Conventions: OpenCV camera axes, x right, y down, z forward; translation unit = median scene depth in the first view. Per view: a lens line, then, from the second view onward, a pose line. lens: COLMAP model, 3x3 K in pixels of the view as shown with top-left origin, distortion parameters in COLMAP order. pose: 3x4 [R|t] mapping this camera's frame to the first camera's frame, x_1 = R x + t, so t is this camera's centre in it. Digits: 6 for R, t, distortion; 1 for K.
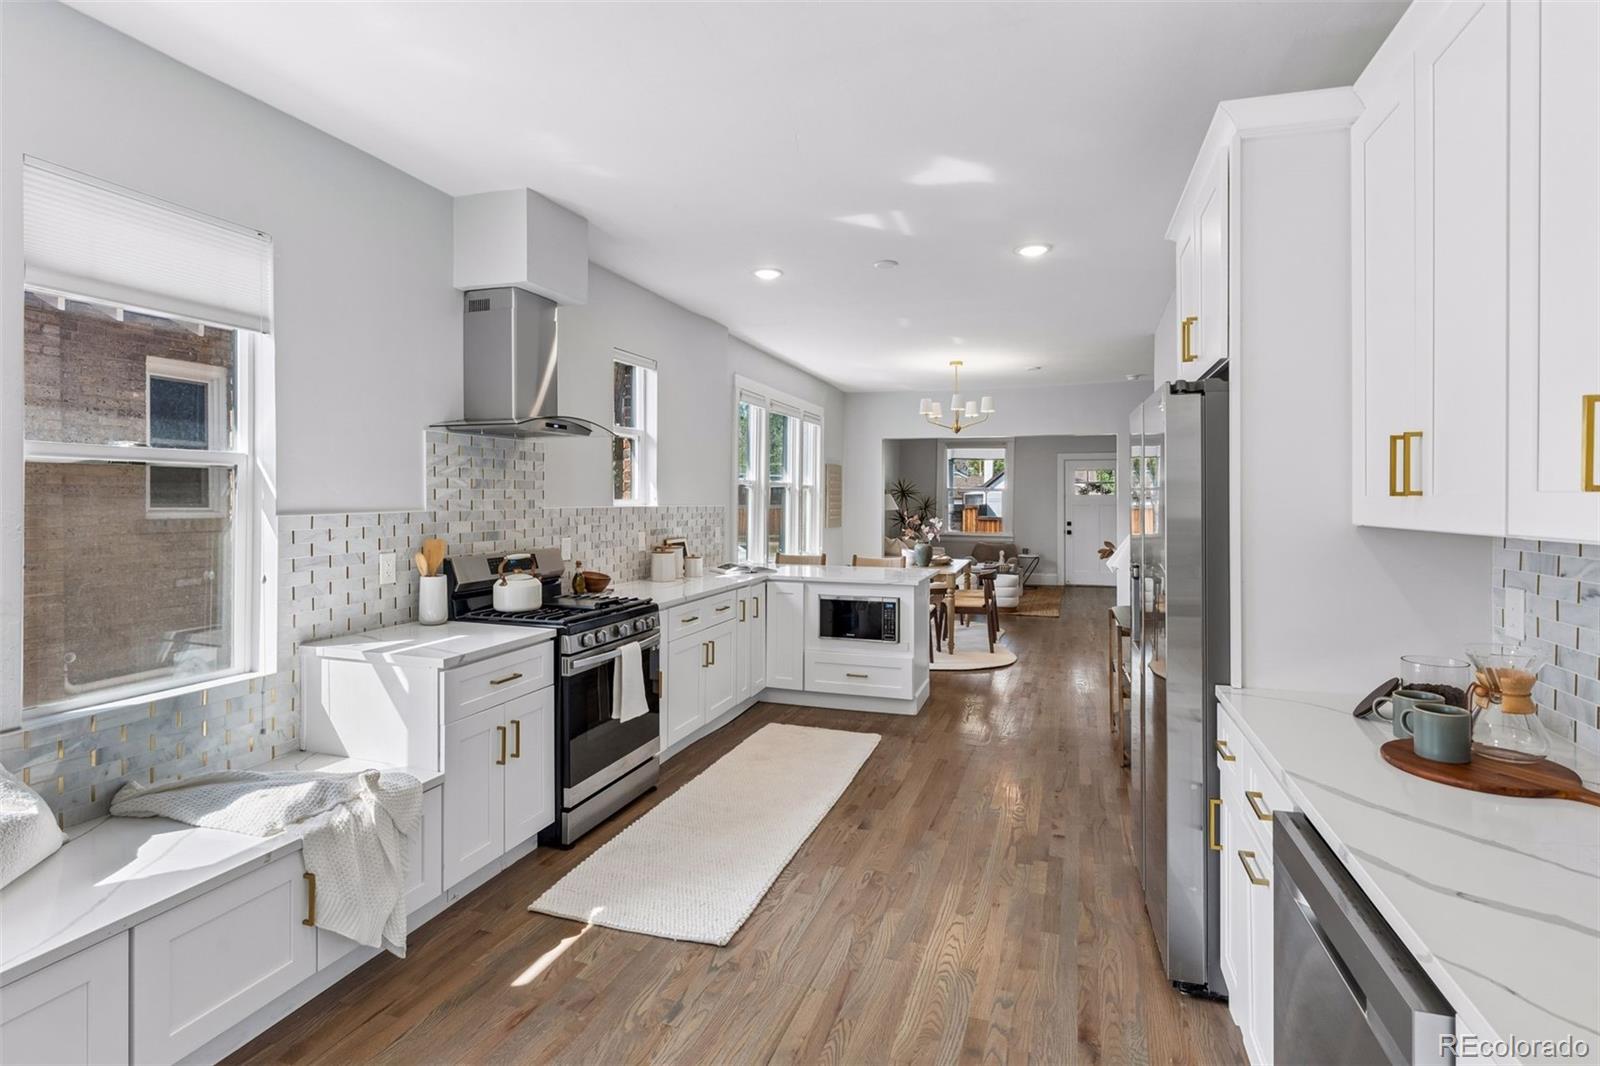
lens RADIAL K [[781.1, 0, 808.6], [0, 781.1, 497.4], [0, 0, 1]] dist [0.000778, 0.000314]
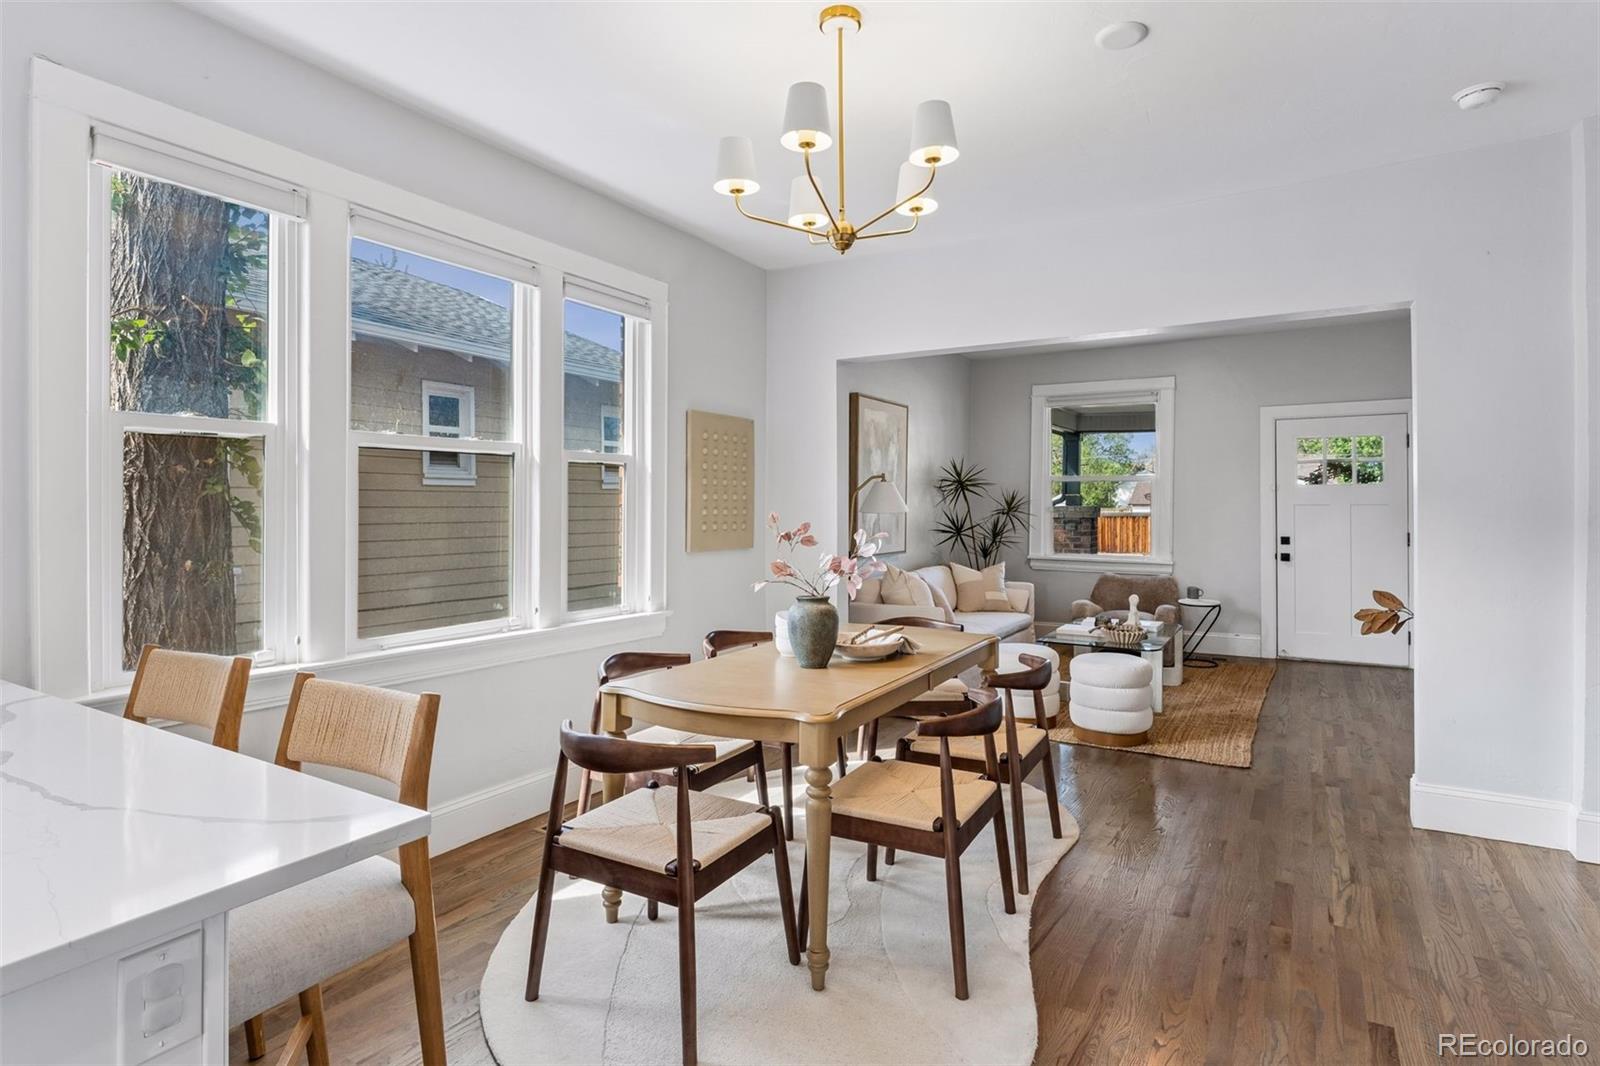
lens RADIAL K [[827.4, 0, 803.8], [0, 827.4, 501.7], [0, 0, 1]] dist [0.000471, 0.000976]
pose [[0.976244, -0.002985, -0.216654, 0.475110], [0.002082, 0.999988, -0.004393, 0.031553], [0.216665, 0.003837, 0.976238, 1.331329]]
